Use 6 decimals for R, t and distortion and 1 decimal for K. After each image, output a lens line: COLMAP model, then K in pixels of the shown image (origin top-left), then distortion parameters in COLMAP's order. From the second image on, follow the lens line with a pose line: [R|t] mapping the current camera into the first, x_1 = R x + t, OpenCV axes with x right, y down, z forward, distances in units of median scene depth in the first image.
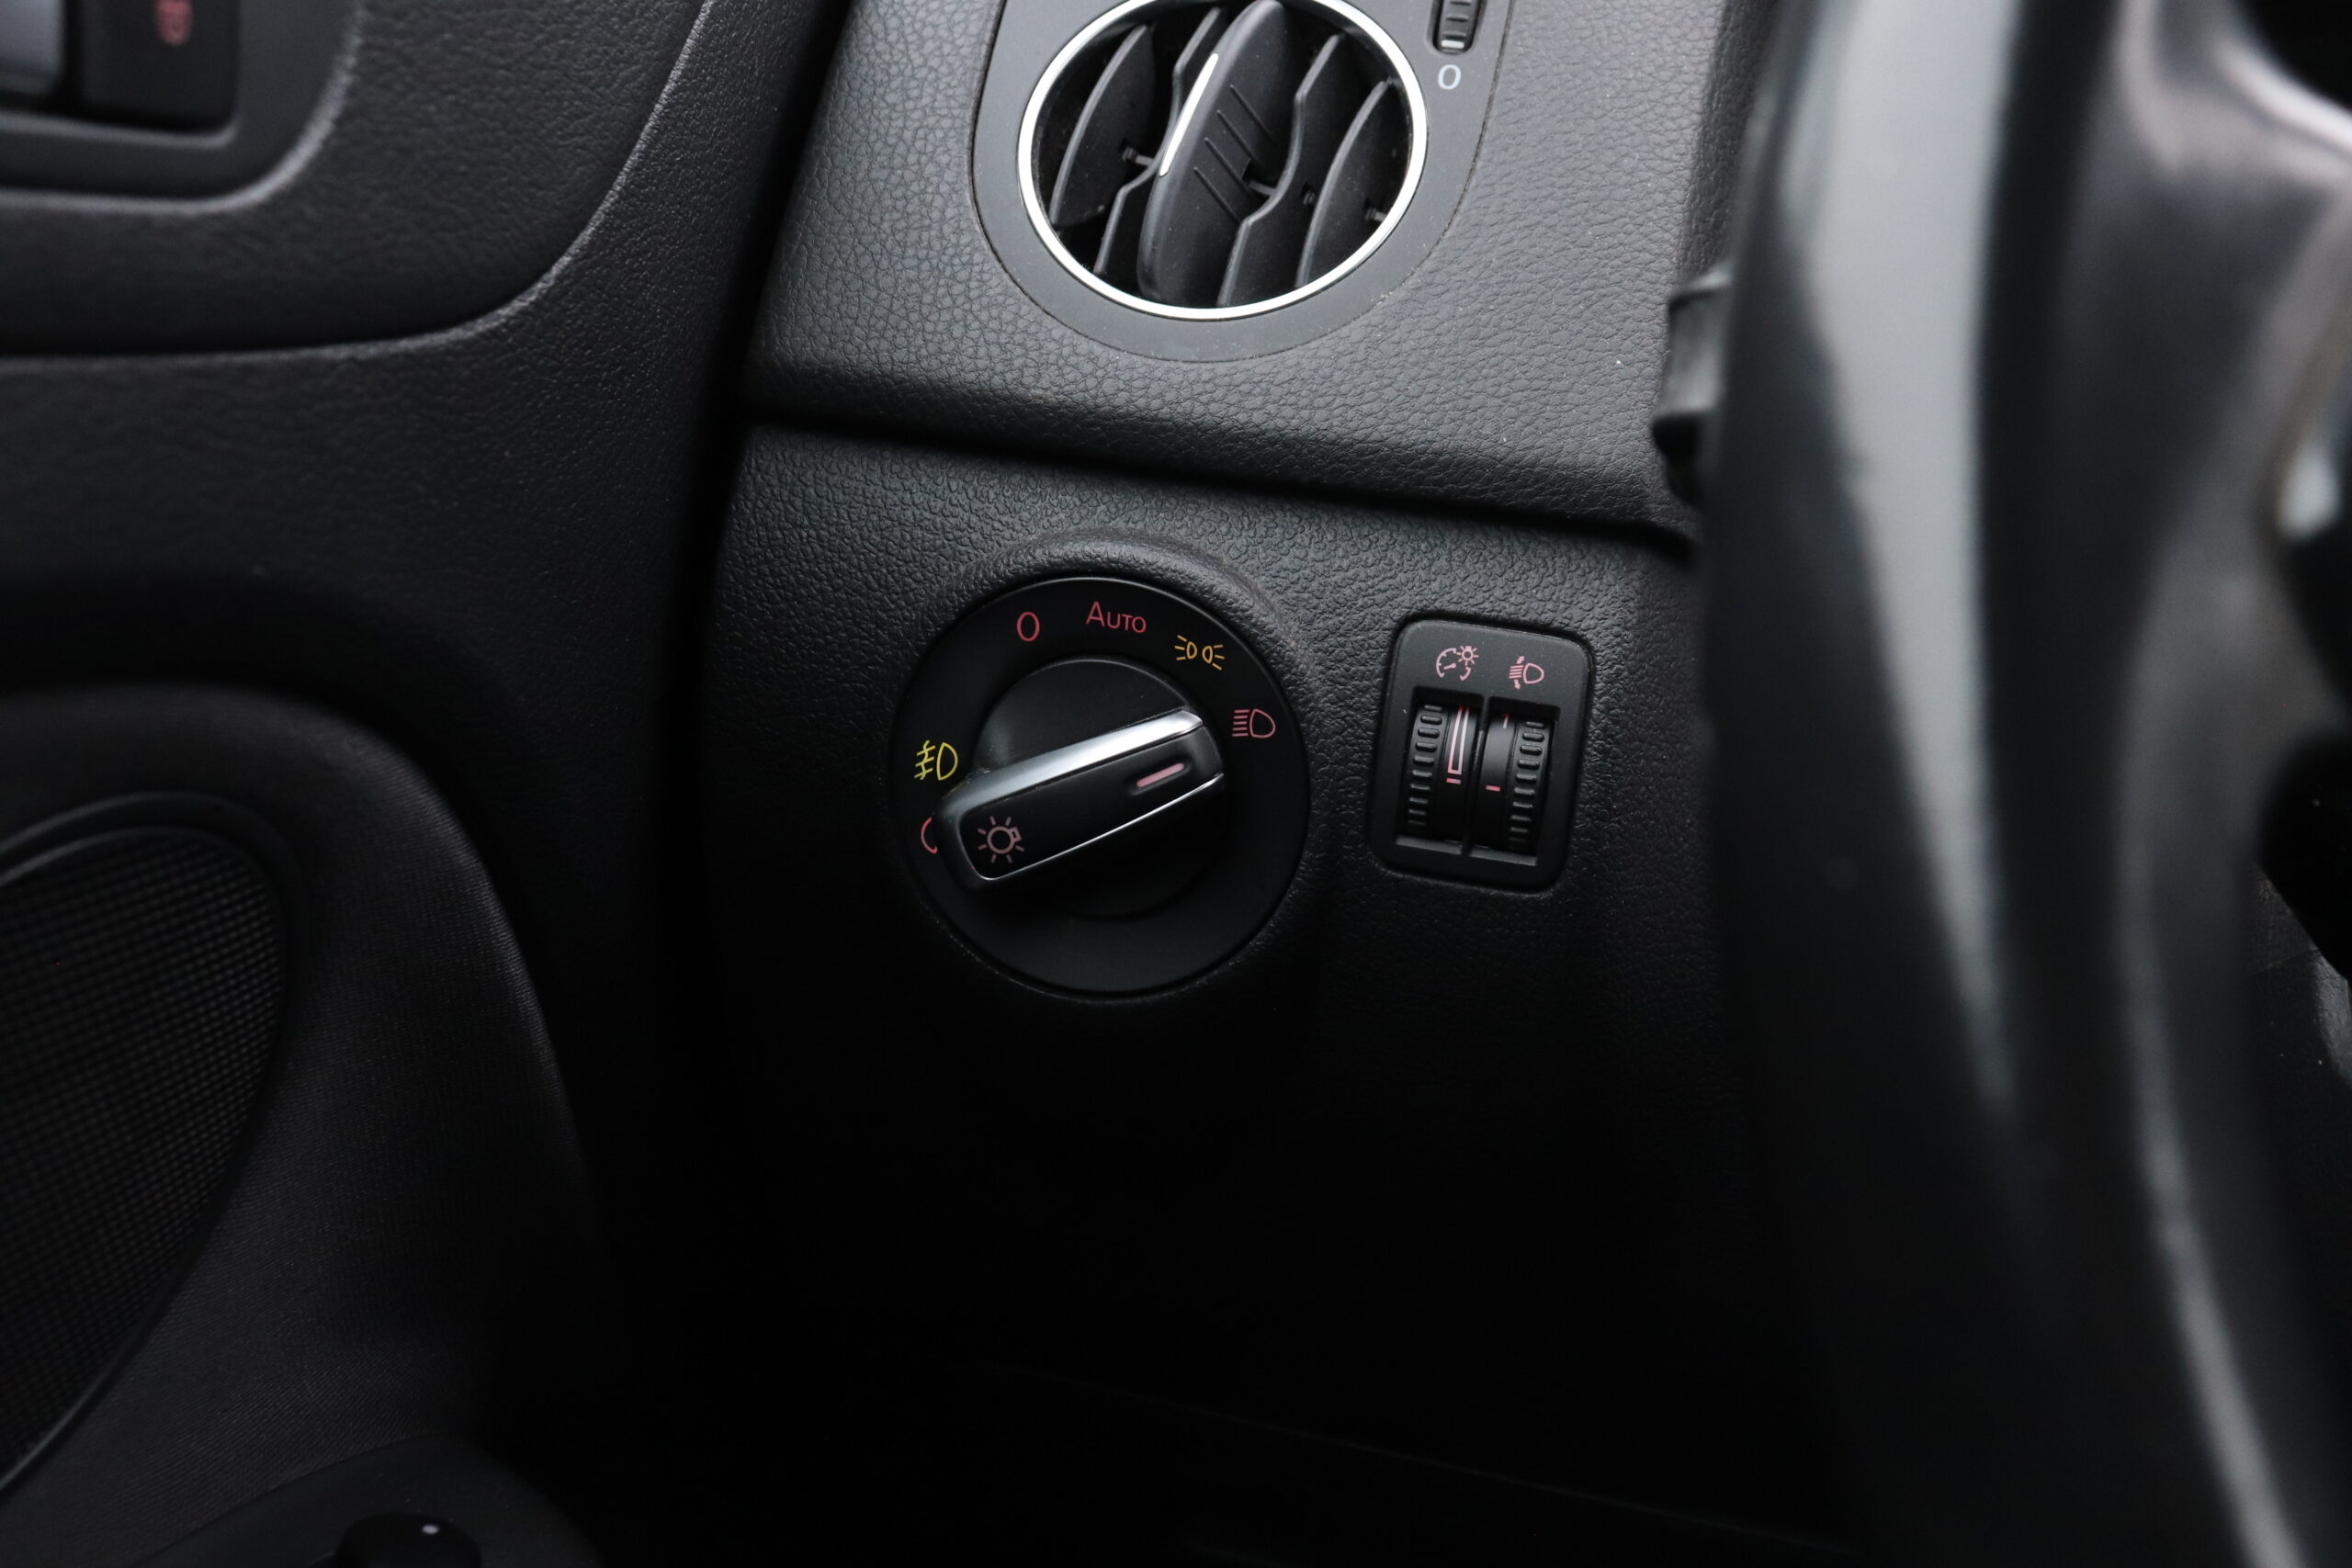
lens RADIAL K [[2469.1, 0, 1173.4], [0, 2469.1, 776.2], [0, 0, 1]] dist [-0.029193, 0.000000]
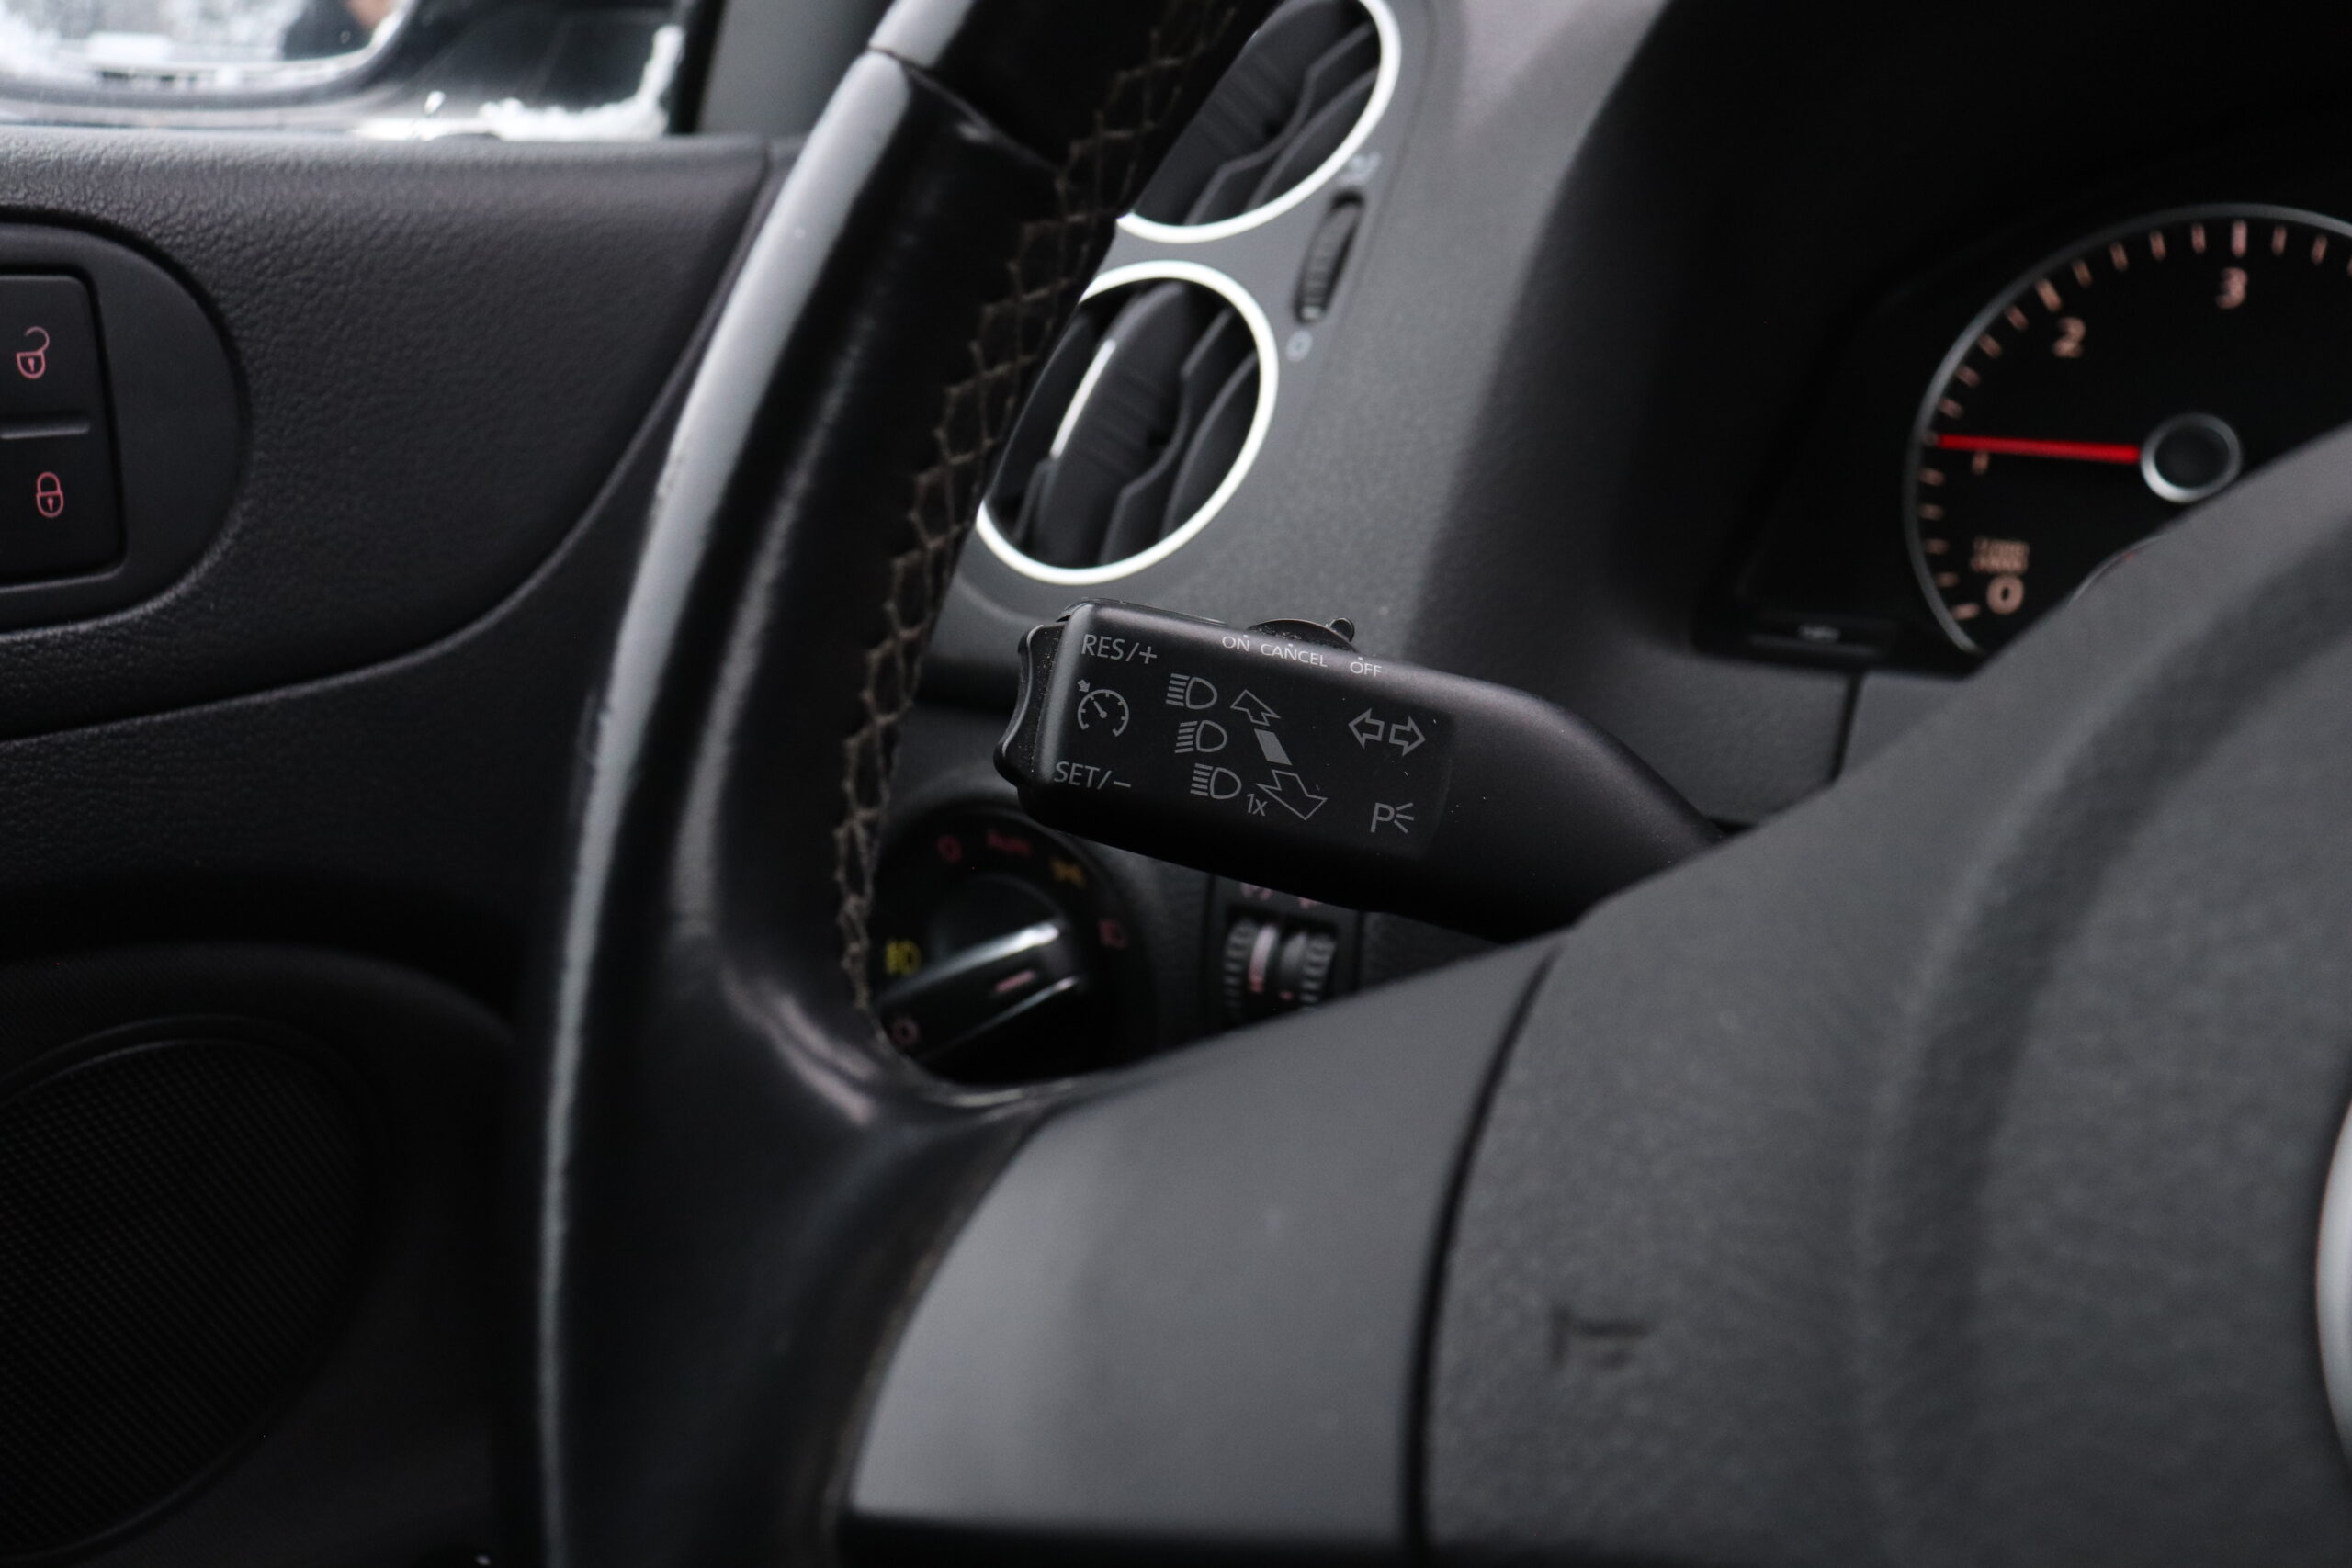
lens RADIAL K [[2469.1, 0, 1173.4], [0, 2469.1, 786.0], [0, 0, 1]] dist [-0.029193, 0.000000]
pose [[0.922501, -0.020855, -0.385432, 0.511724], [0.018241, 0.999779, -0.010438, -0.078444], [0.385564, 0.002598, 0.922677, -0.051764]]
